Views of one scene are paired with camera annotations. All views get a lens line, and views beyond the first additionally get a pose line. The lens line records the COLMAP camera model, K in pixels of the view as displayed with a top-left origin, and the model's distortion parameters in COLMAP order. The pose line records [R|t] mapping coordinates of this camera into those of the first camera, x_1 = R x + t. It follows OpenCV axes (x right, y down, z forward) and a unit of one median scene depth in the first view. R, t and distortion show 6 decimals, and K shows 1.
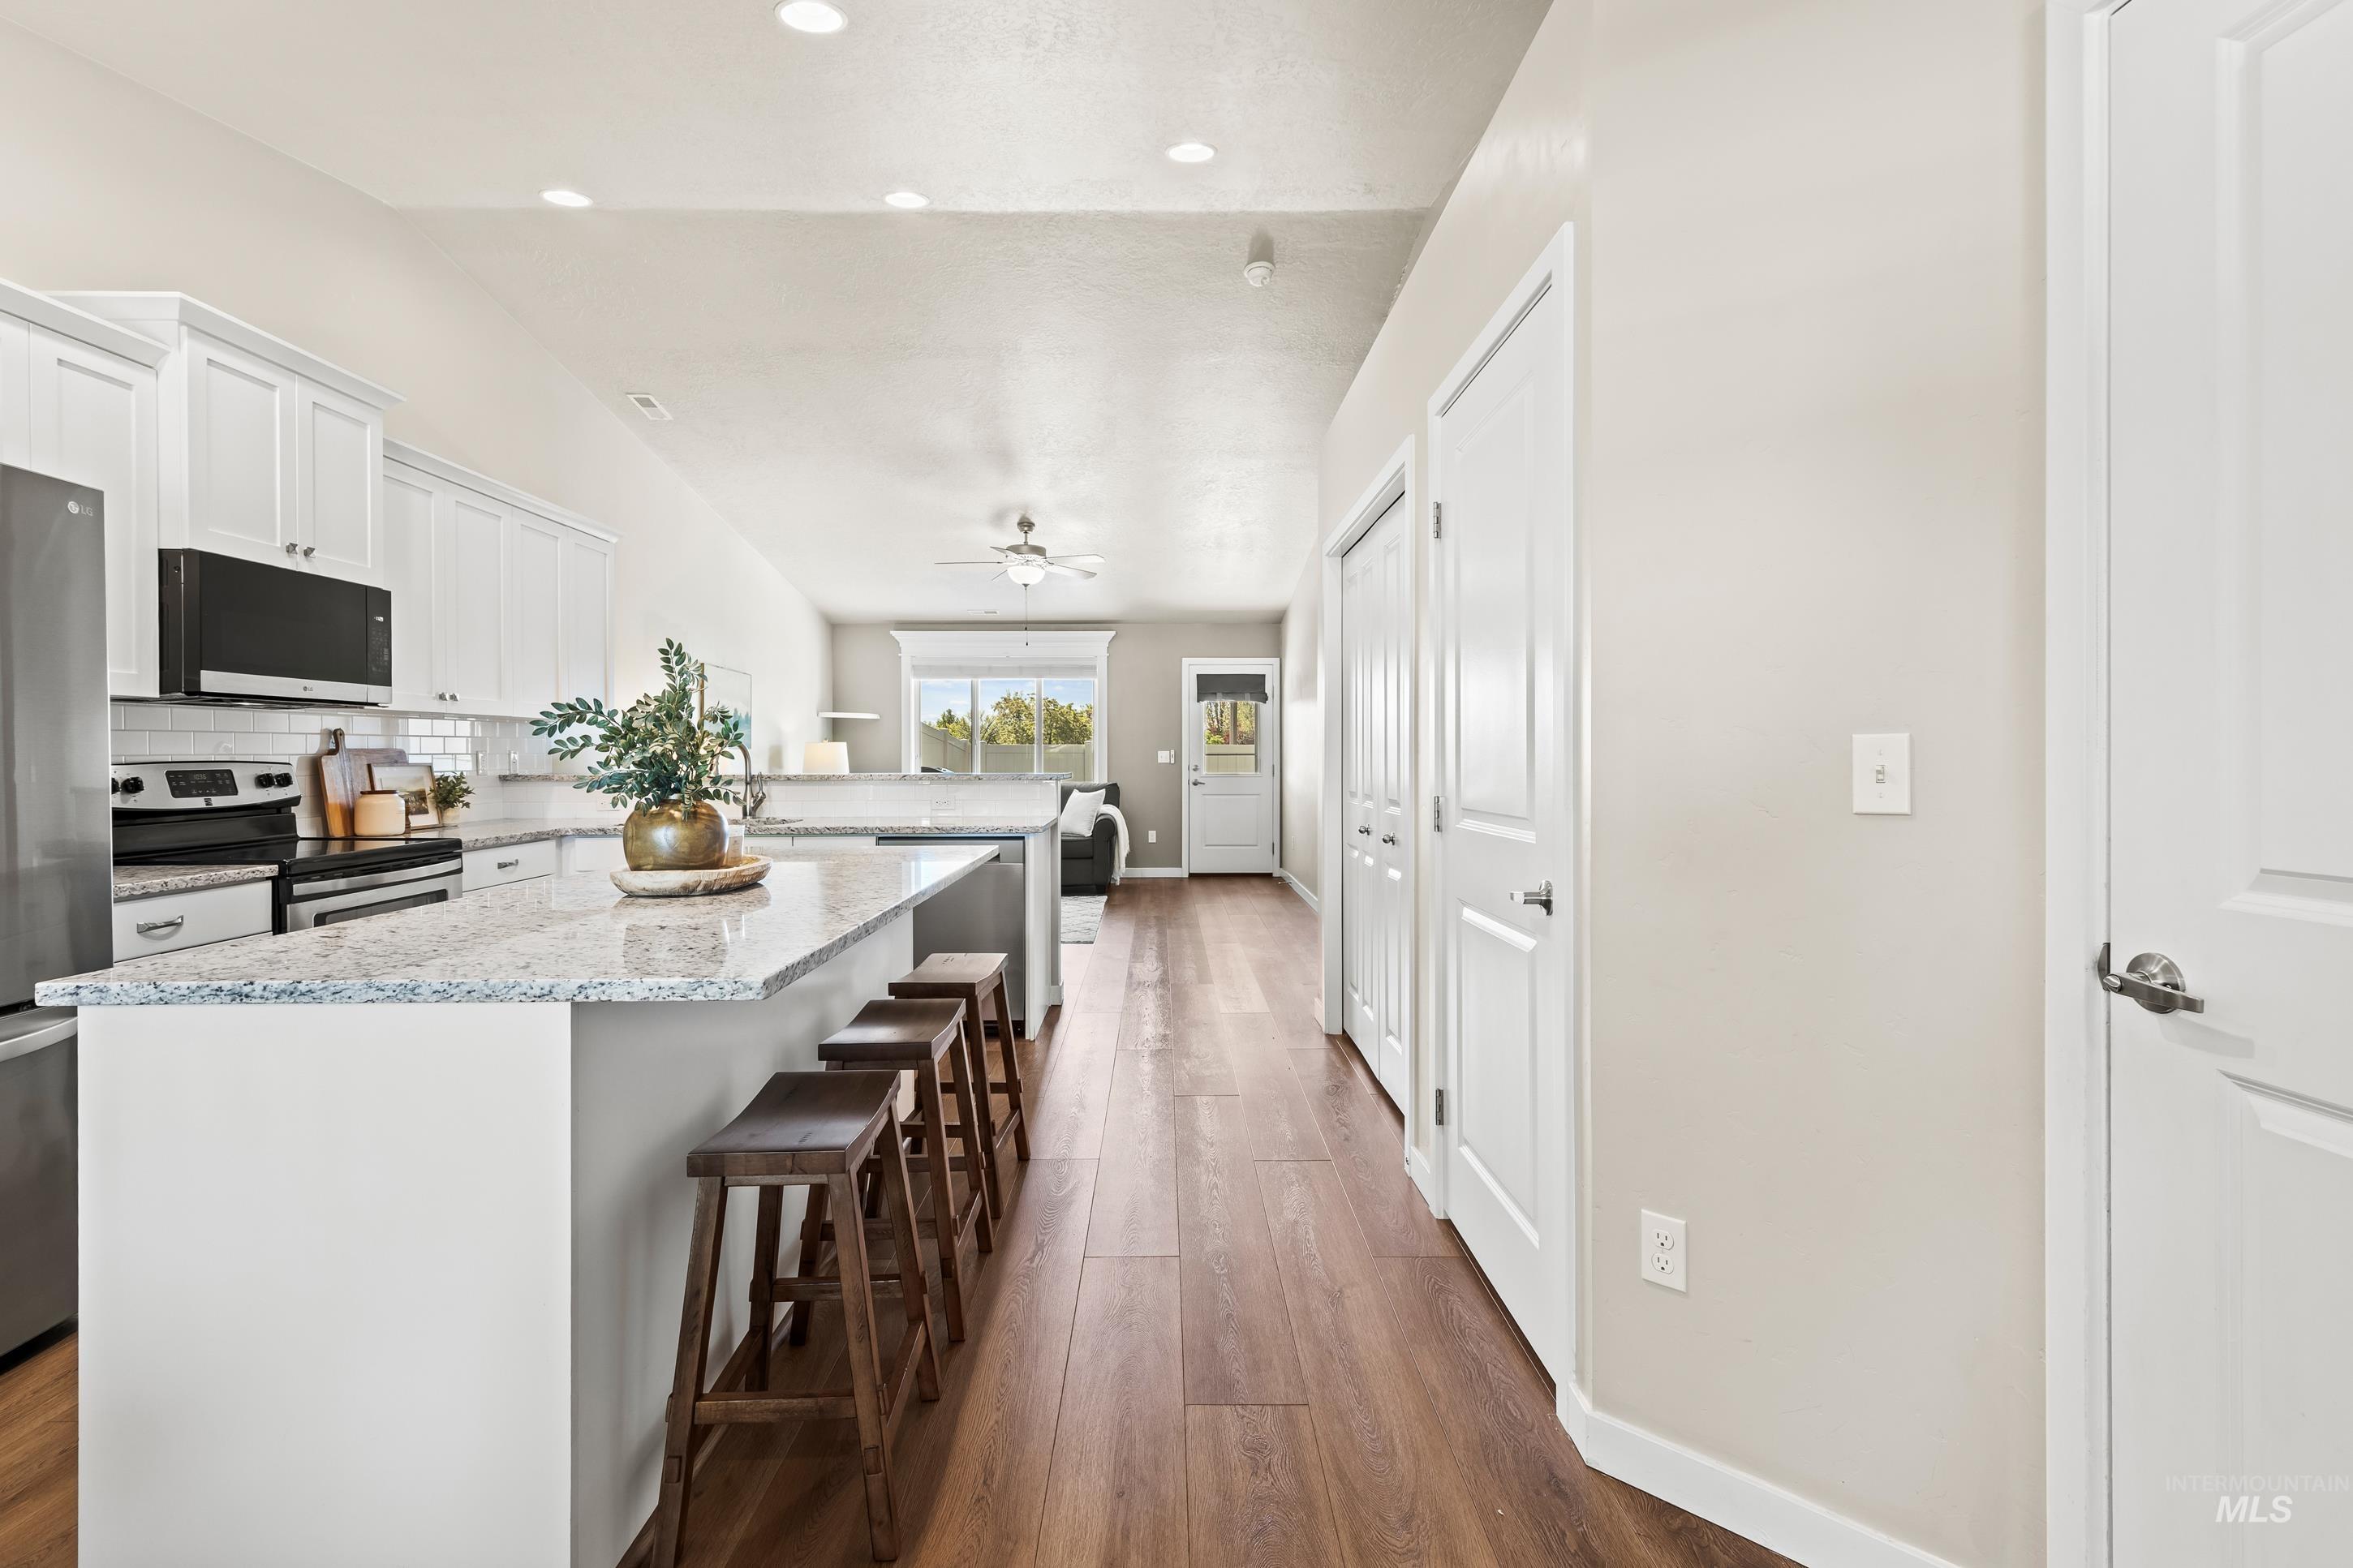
lens RADIAL K [[1078.4, 0, 1168.5], [0, 1078.4, 756.4], [0, 0, 1]] dist [0.005853, -0.000599]
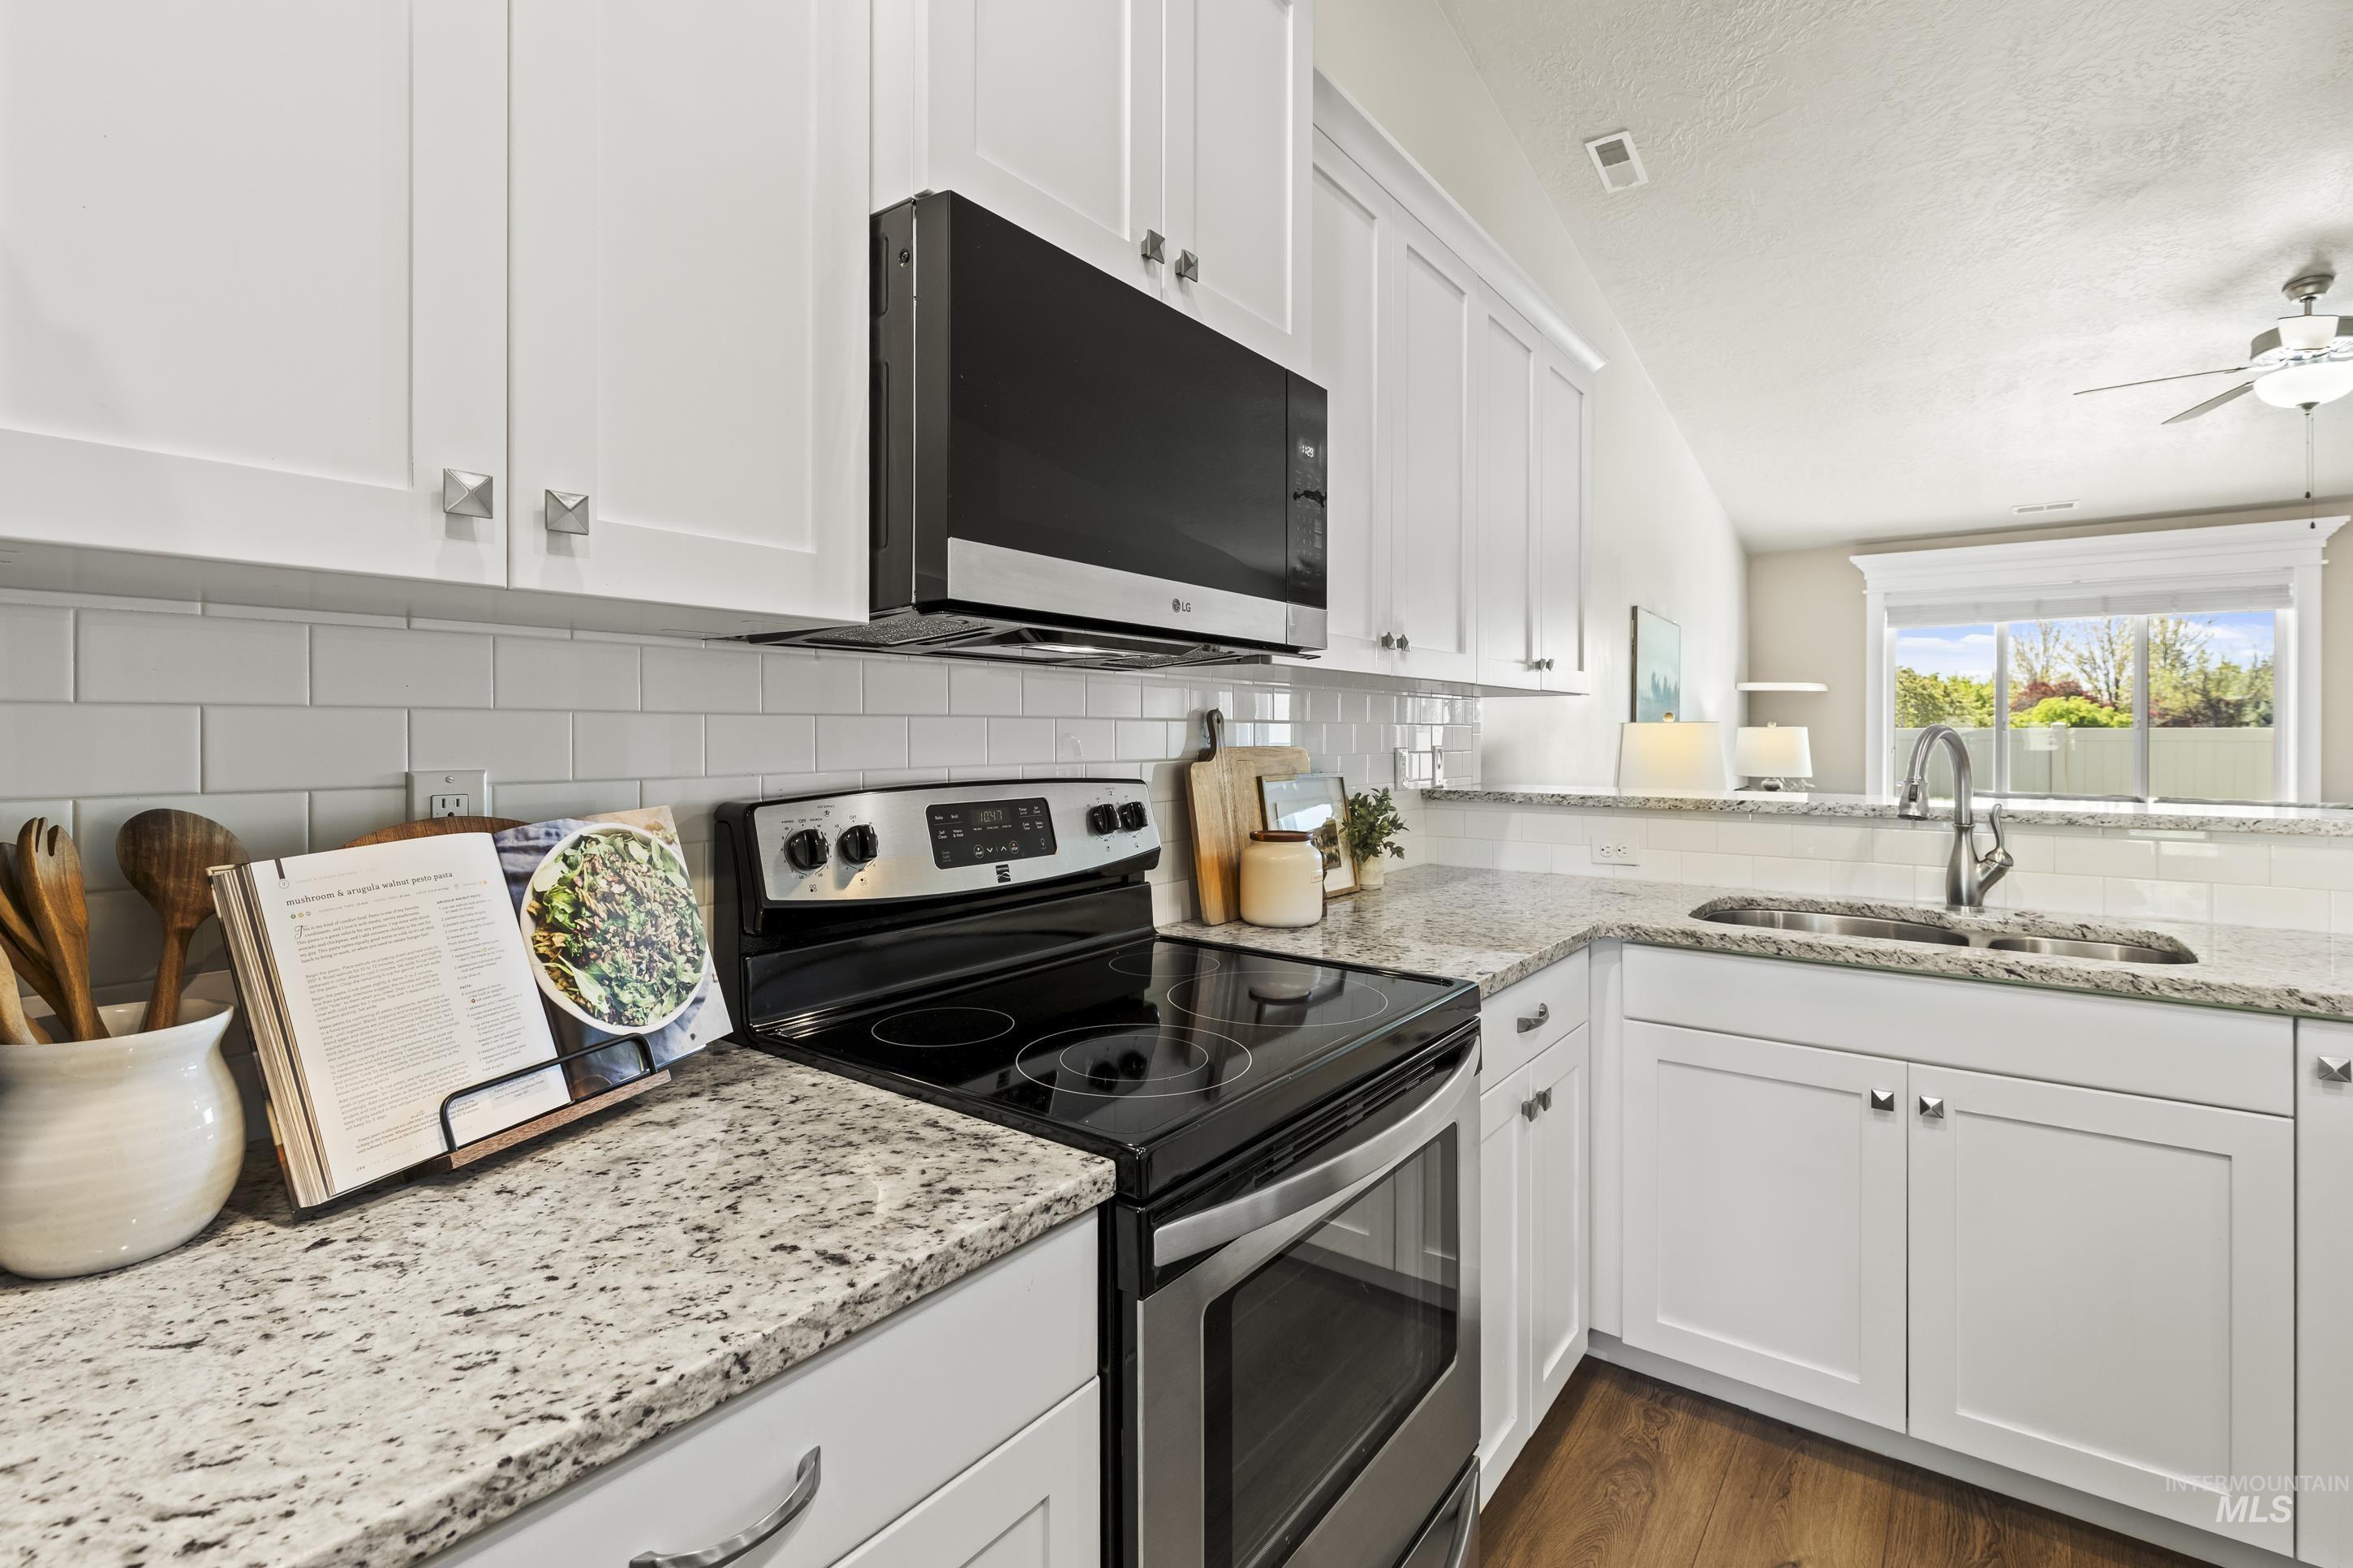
lens RADIAL K [[1080.4, 0, 1163.6], [0, 1080.4, 759.2], [0, 0, 1]] dist [0.004045, -0.000396]
pose [[0.791152, 0.018049, -0.611353, -0.502850], [-0.005986, 0.999745, 0.021770, -0.013798], [0.611590, -0.013564, 0.791058, 0.615856]]
